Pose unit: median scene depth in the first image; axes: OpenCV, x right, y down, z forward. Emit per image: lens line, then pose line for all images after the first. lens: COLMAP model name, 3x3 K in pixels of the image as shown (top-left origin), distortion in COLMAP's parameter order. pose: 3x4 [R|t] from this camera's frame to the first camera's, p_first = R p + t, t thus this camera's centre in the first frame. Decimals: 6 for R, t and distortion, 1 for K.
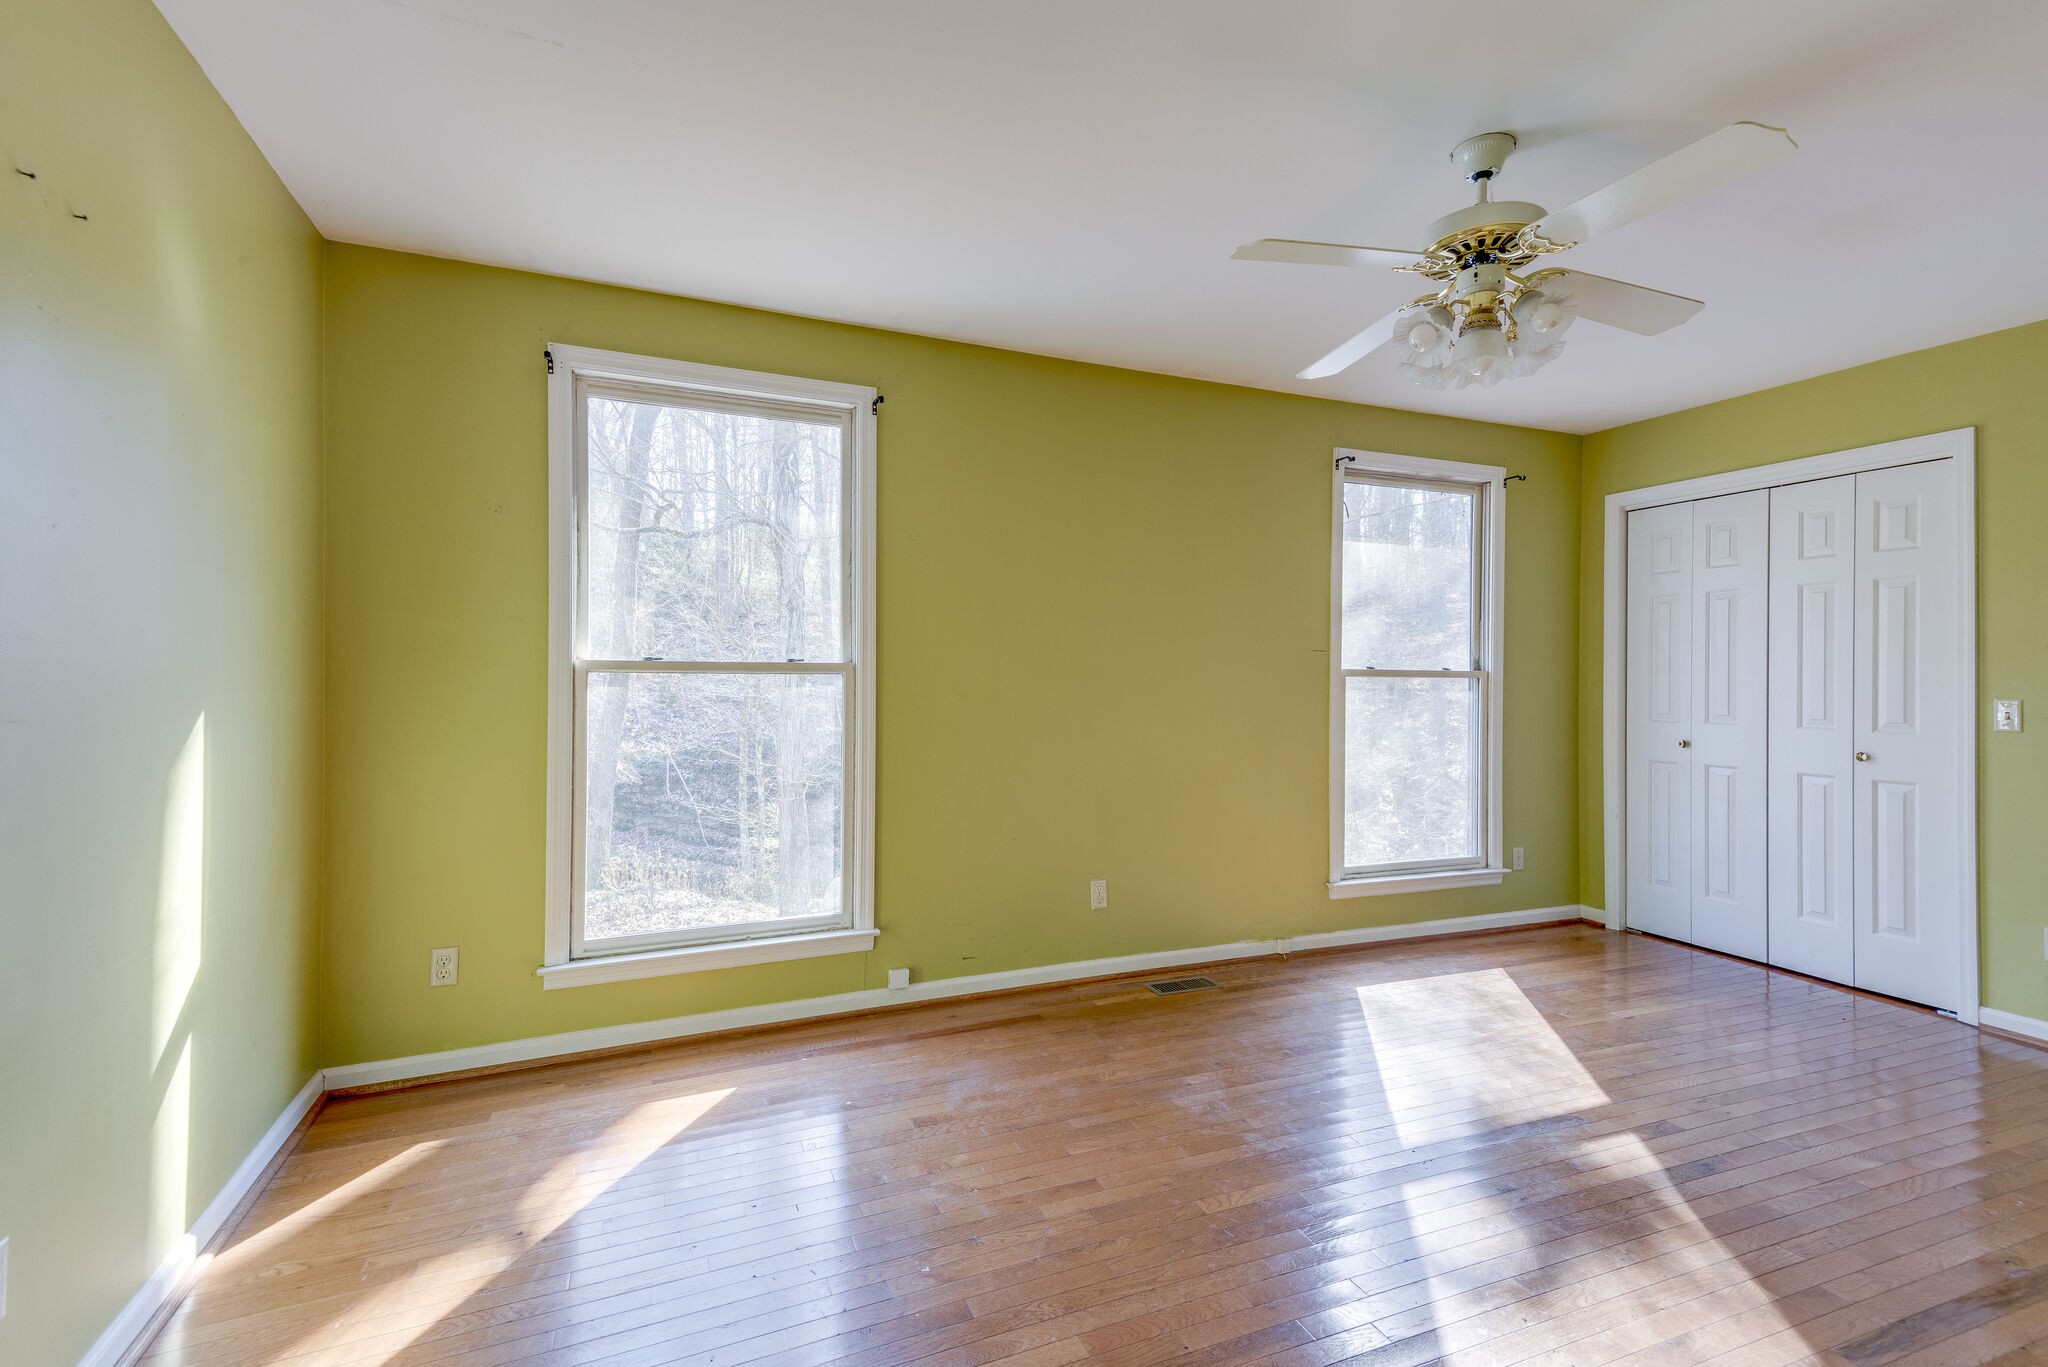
lens RADIAL K [[915.5, 0, 1024.5], [0, 915.5, 670.2], [0, 0, 1]] dist [-0.005436, -0.004495]
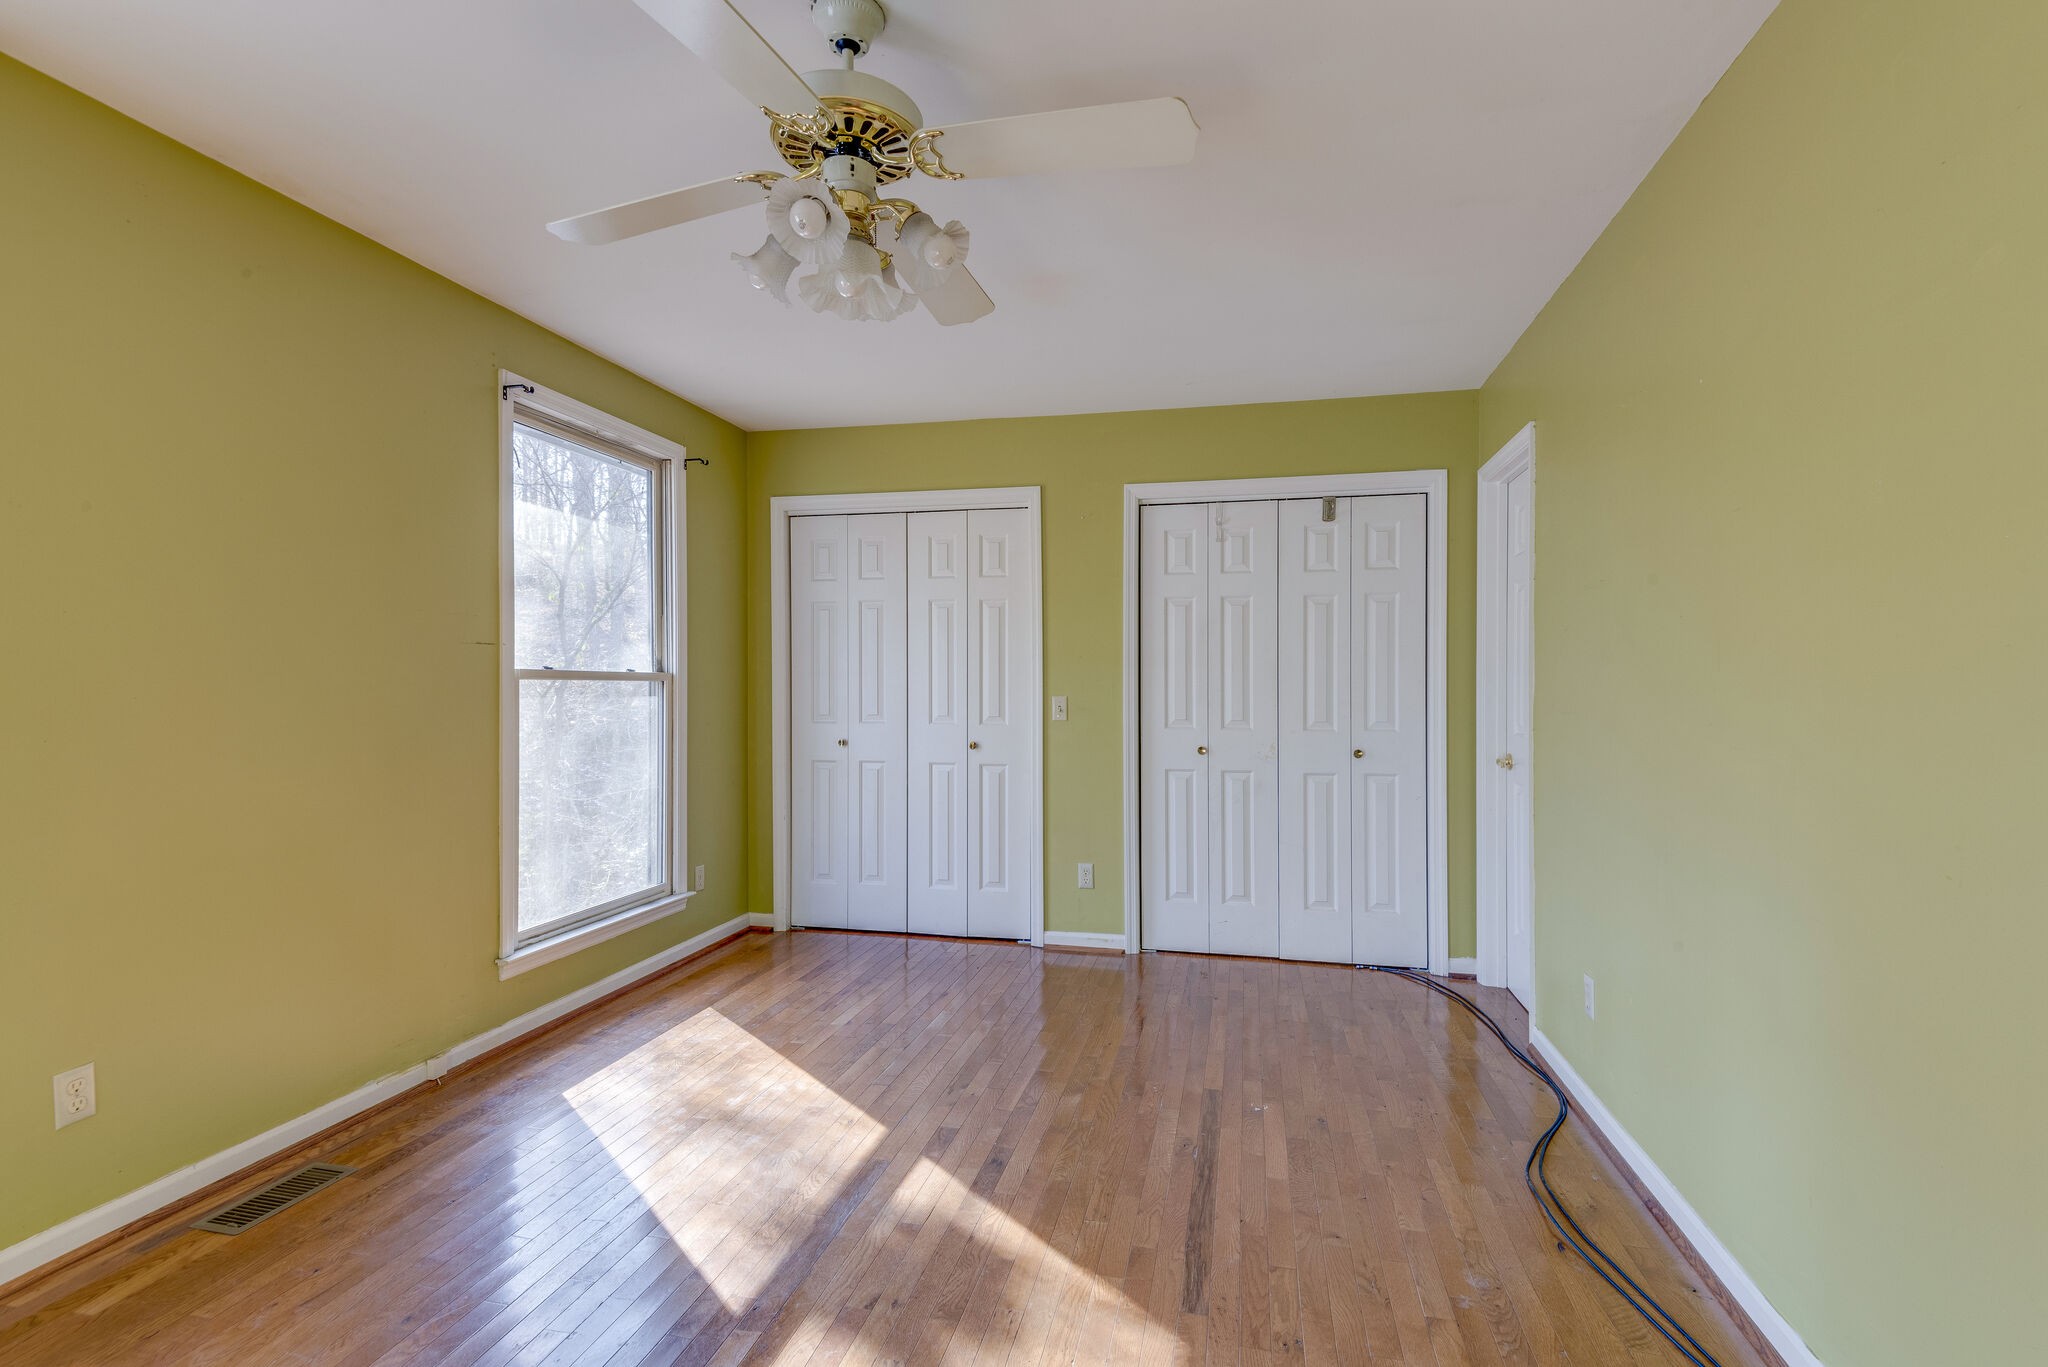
lens RADIAL K [[915.5, 0, 1038.7], [0, 915.5, 684.0], [0, 0, 1]] dist [-0.005436, -0.004495]
pose [[0.552660, -0.004771, 0.833393, -0.040816], [-0.003978, 0.999957, 0.008363, 0.003129], [-0.833397, -0.007938, 0.552617, 0.244749]]
